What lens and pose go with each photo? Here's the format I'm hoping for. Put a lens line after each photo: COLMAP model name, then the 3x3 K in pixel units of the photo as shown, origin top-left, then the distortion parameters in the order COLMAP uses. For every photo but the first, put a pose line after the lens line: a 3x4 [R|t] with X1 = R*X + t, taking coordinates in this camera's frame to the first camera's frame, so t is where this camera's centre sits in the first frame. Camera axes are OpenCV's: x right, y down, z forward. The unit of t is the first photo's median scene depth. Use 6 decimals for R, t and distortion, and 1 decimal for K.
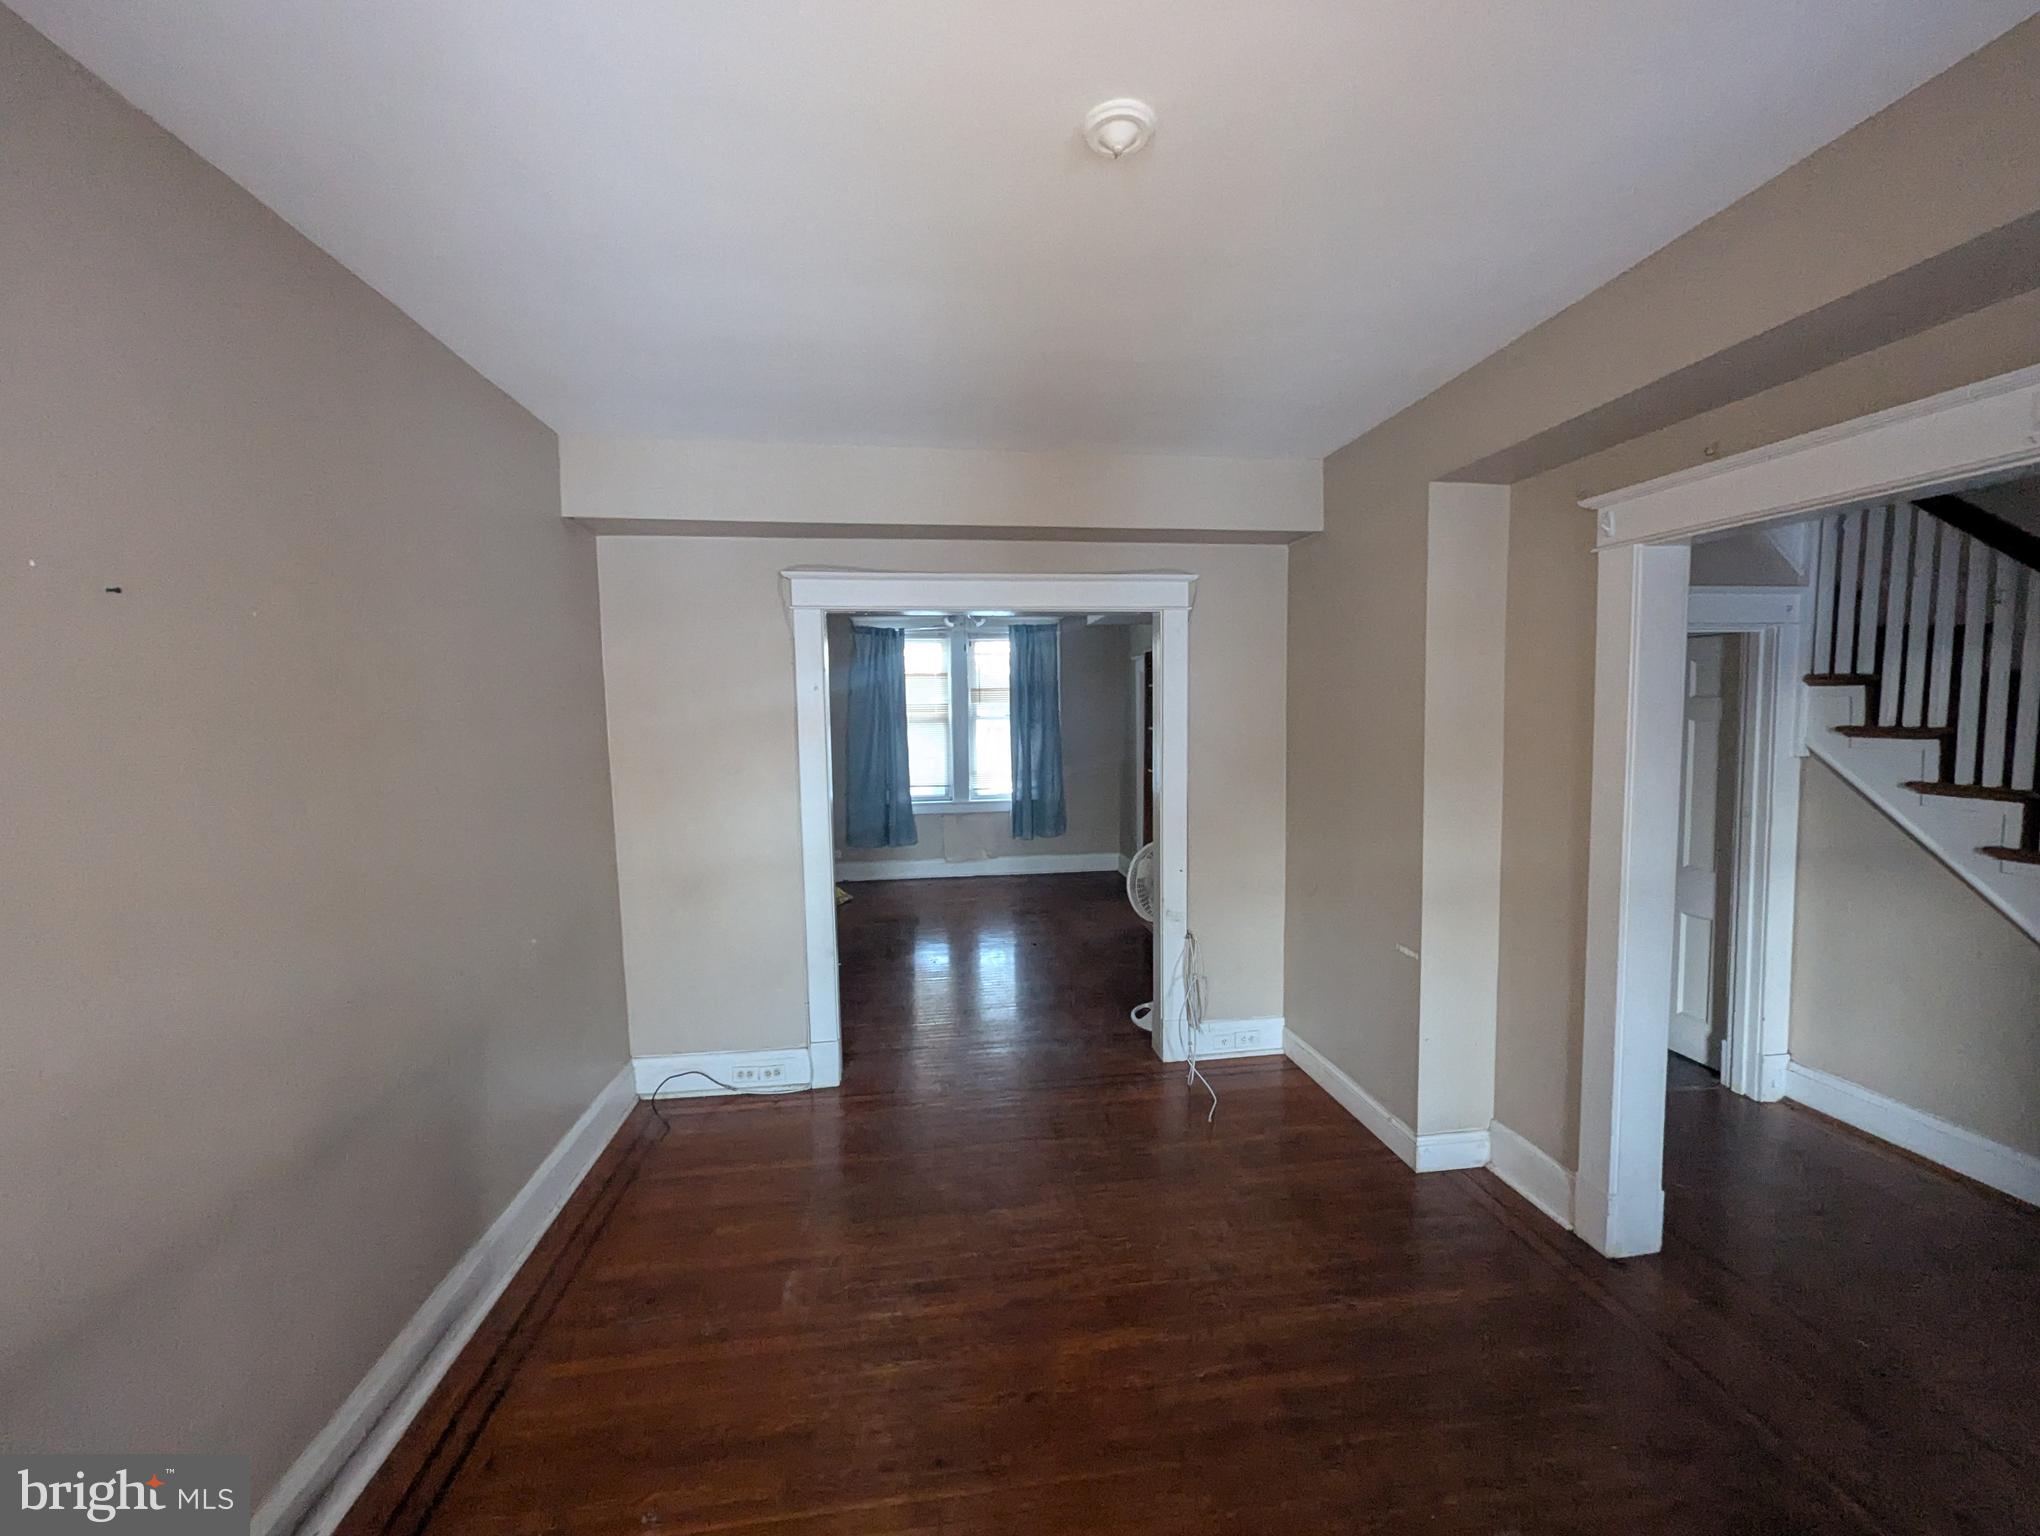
lens RADIAL K [[806.6, 0, 1015.4], [0, 806.6, 772.4], [0, 0, 1]] dist [0.001471, -0.000057]
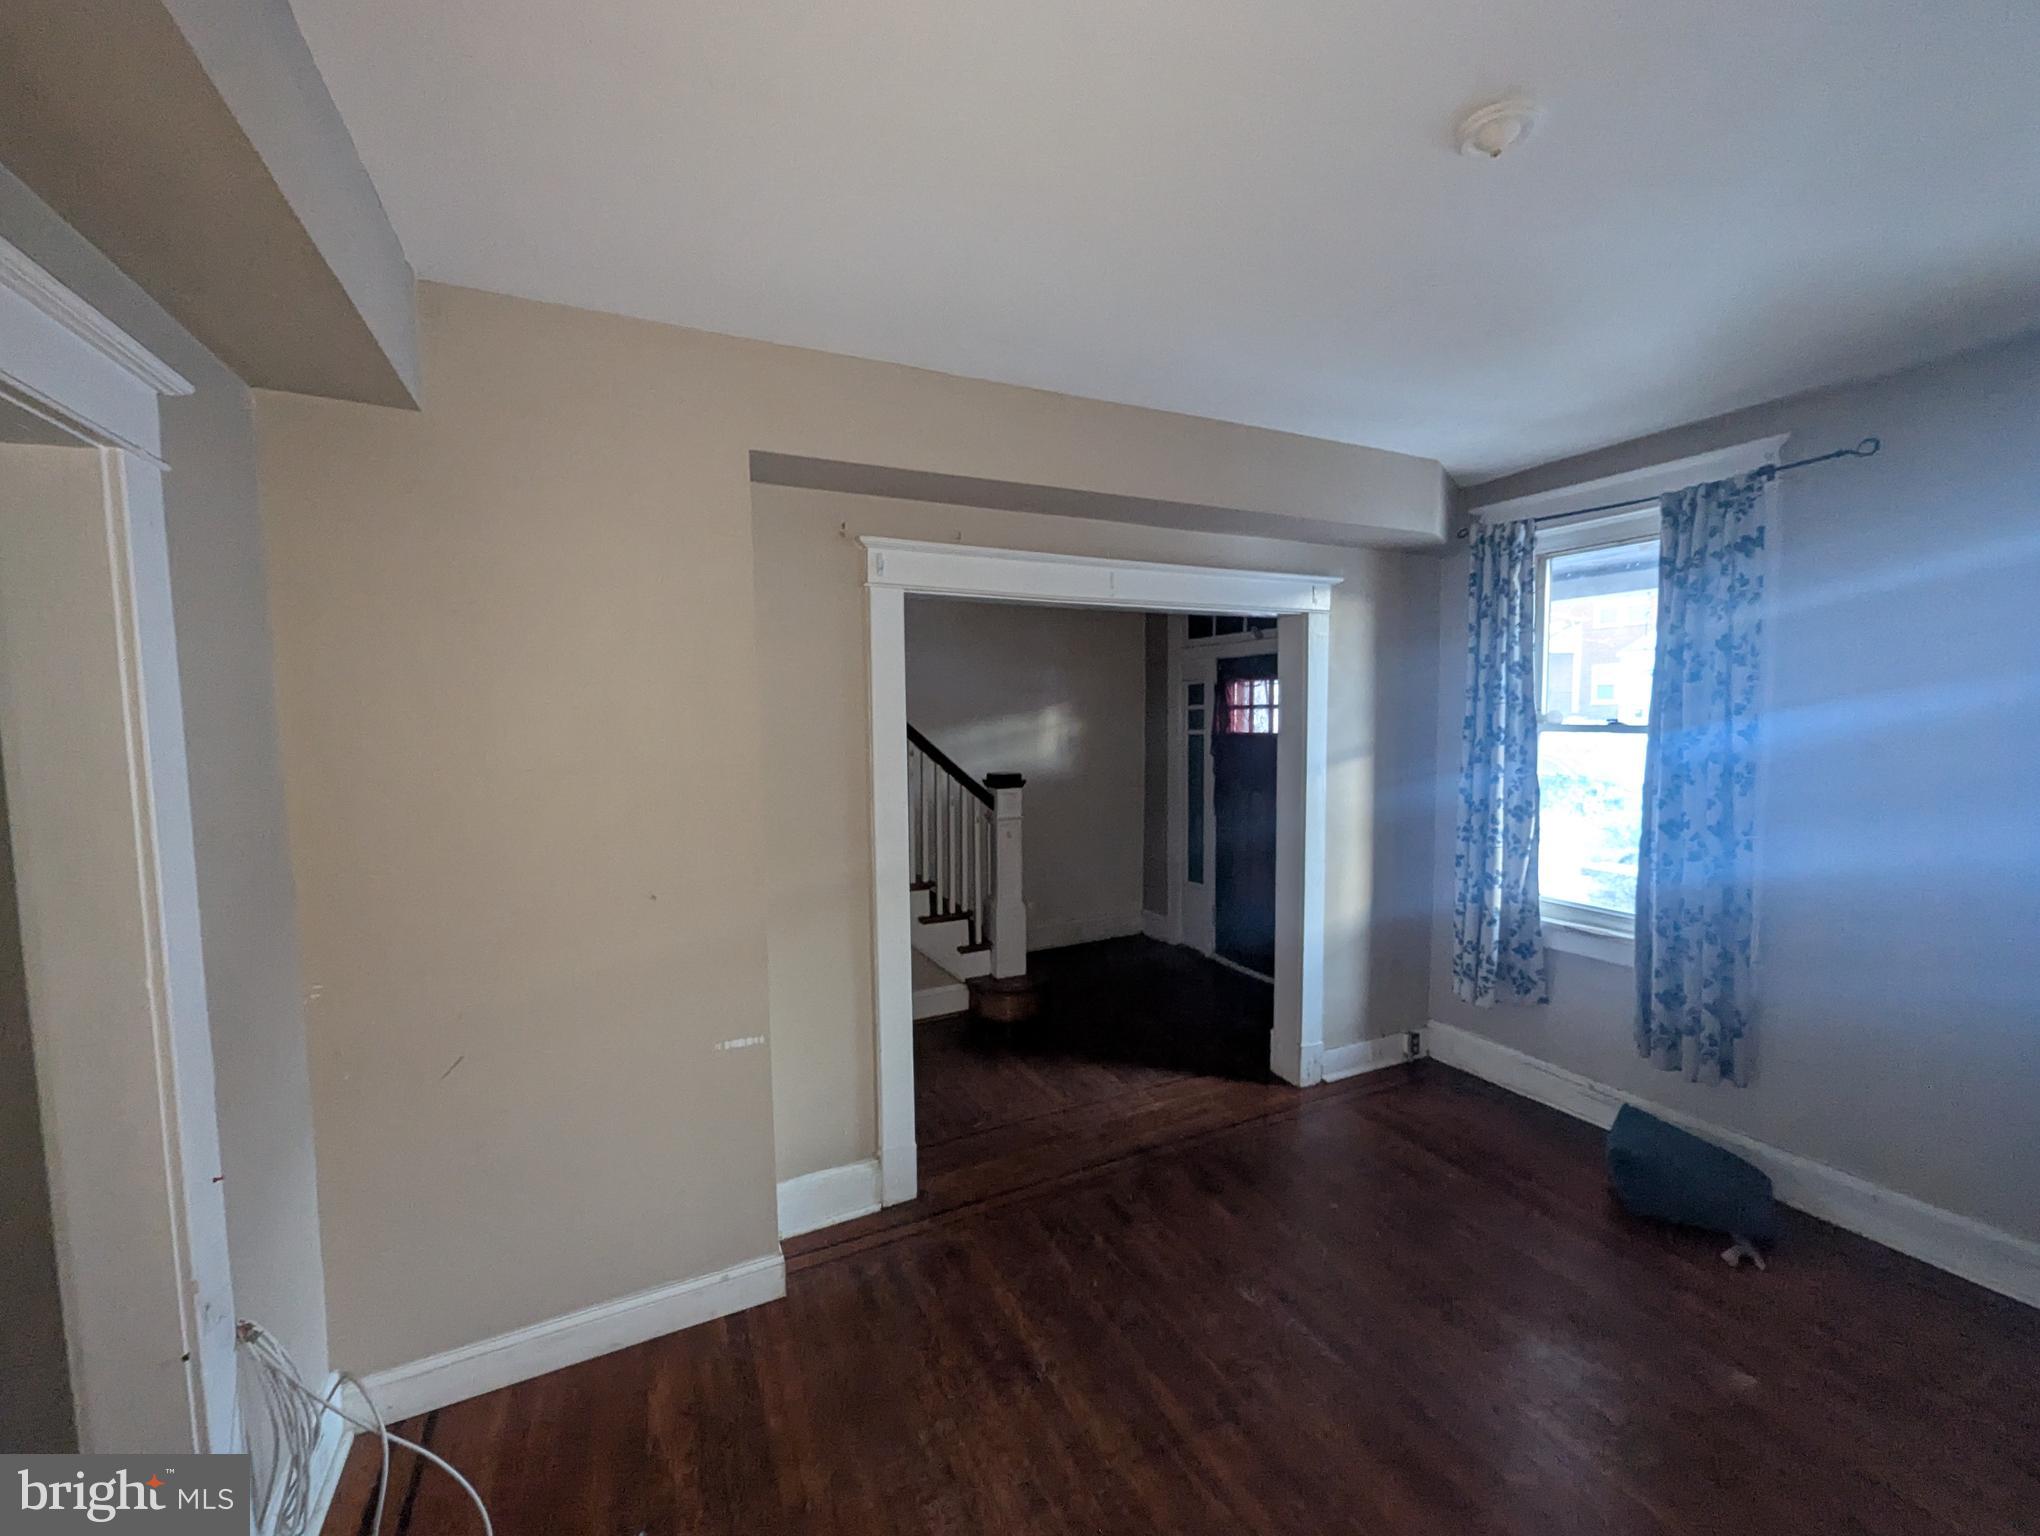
lens RADIAL K [[806.6, 0, 1015.4], [0, 806.6, 772.4], [0, 0, 1]] dist [0.001471, -0.000057]
pose [[-0.330151, -0.050772, 0.942562, -0.425608], [0.095069, 0.991686, 0.086718, -0.107077], [-0.939128, 0.118239, -0.322580, 1.284017]]
